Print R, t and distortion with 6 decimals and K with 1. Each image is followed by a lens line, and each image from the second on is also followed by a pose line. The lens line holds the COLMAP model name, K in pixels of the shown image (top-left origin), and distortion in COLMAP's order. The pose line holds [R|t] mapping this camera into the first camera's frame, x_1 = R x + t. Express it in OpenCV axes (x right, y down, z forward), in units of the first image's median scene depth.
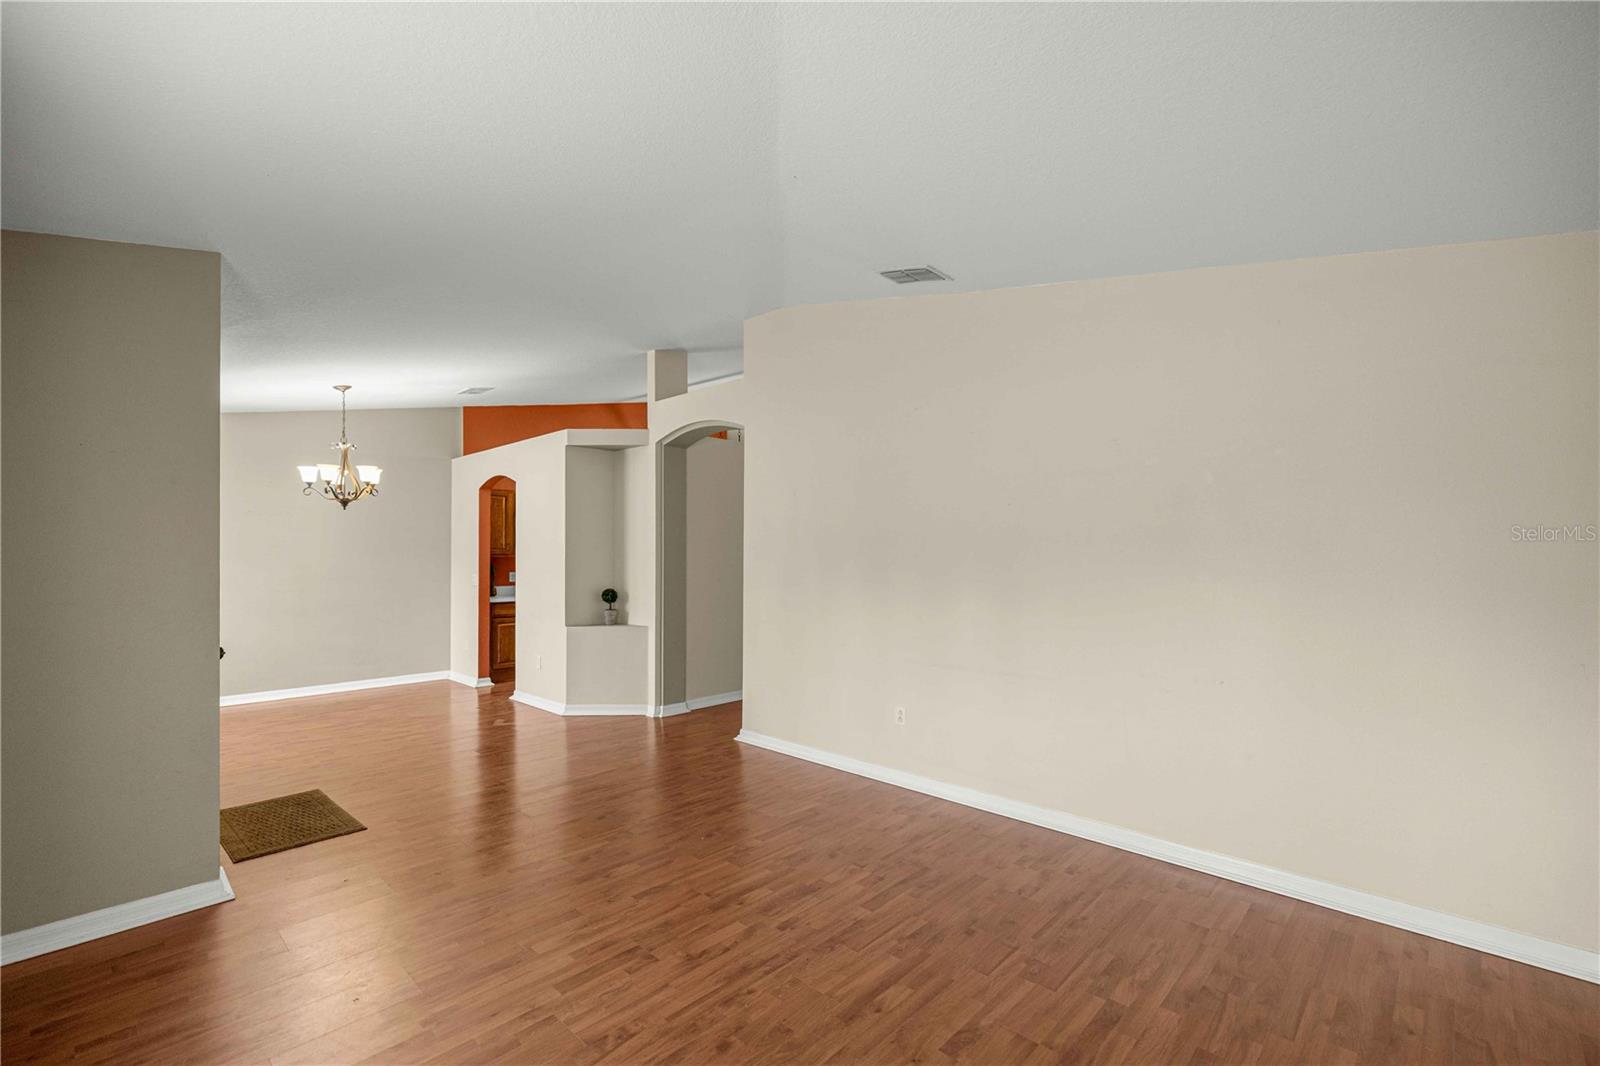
lens RADIAL K [[678.5, 0, 817.4], [0, 678.5, 530.8], [0, 0, 1]] dist [0.001759, 0.000129]
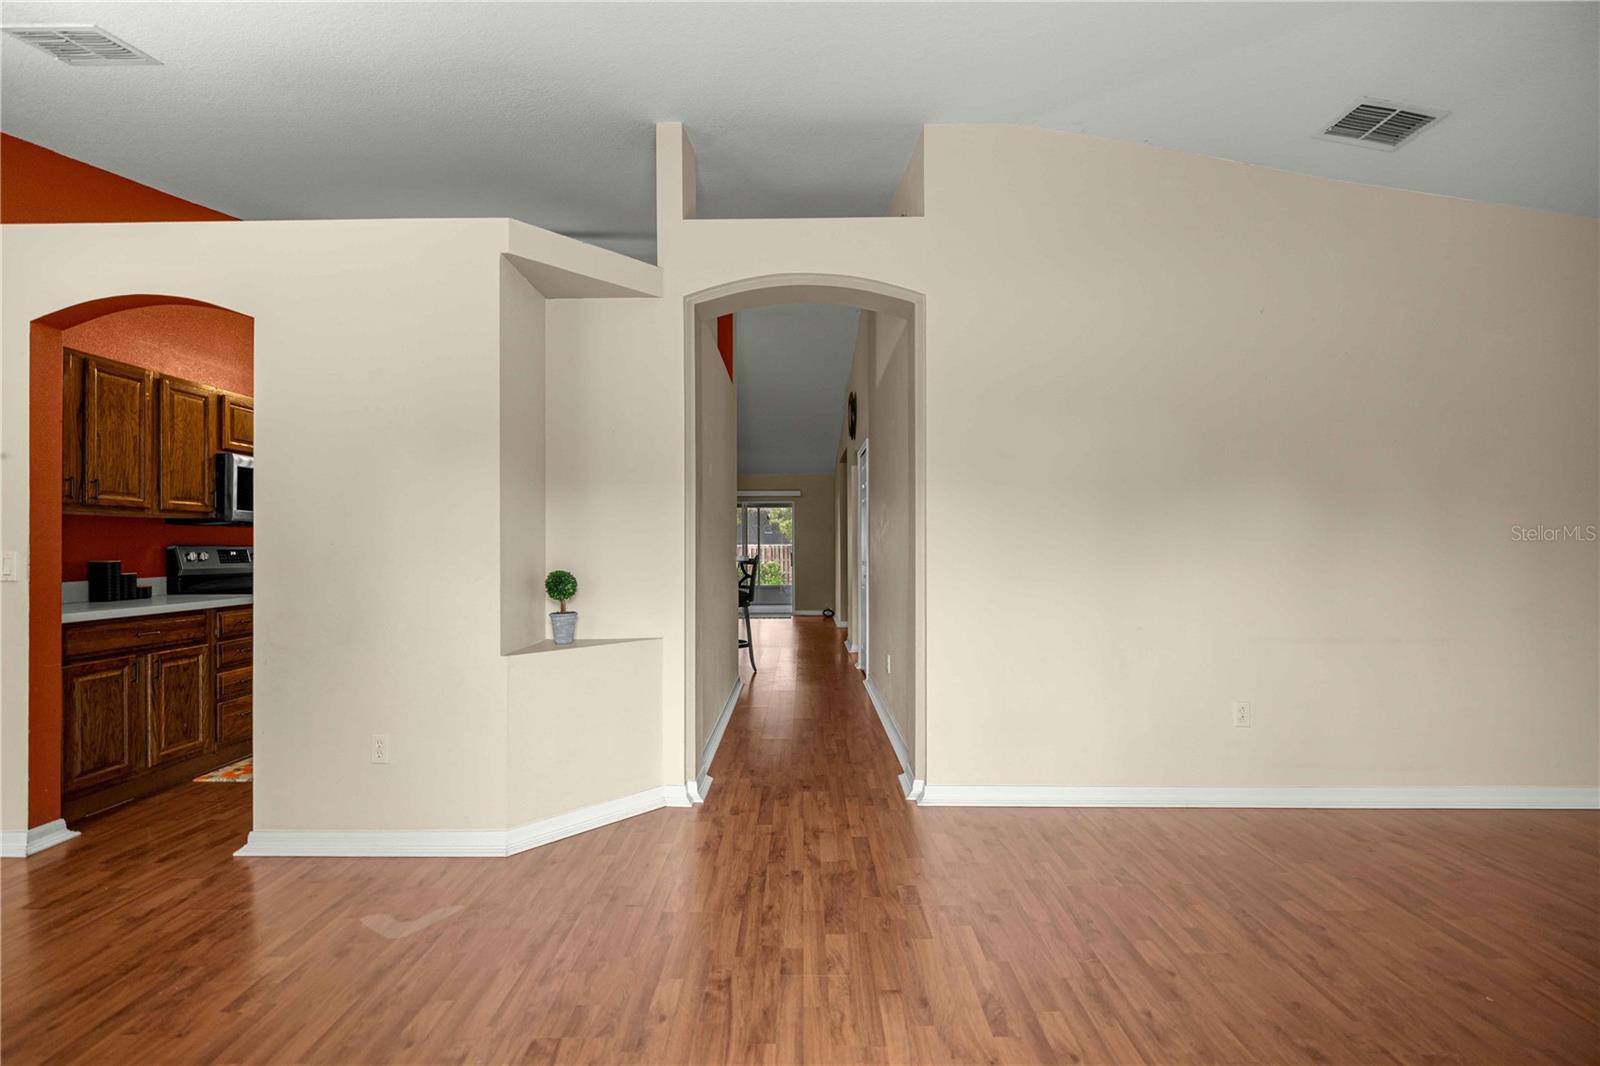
lens RADIAL K [[678.5, 0, 792.8], [0, 678.5, 531.6], [0, 0, 1]] dist [0.001759, 0.000129]
pose [[0.750028, 0.011362, 0.661309, -0.473038], [-0.020225, 0.999779, 0.005760, 0.046492], [-0.661097, -0.017695, 0.750091, 0.481758]]
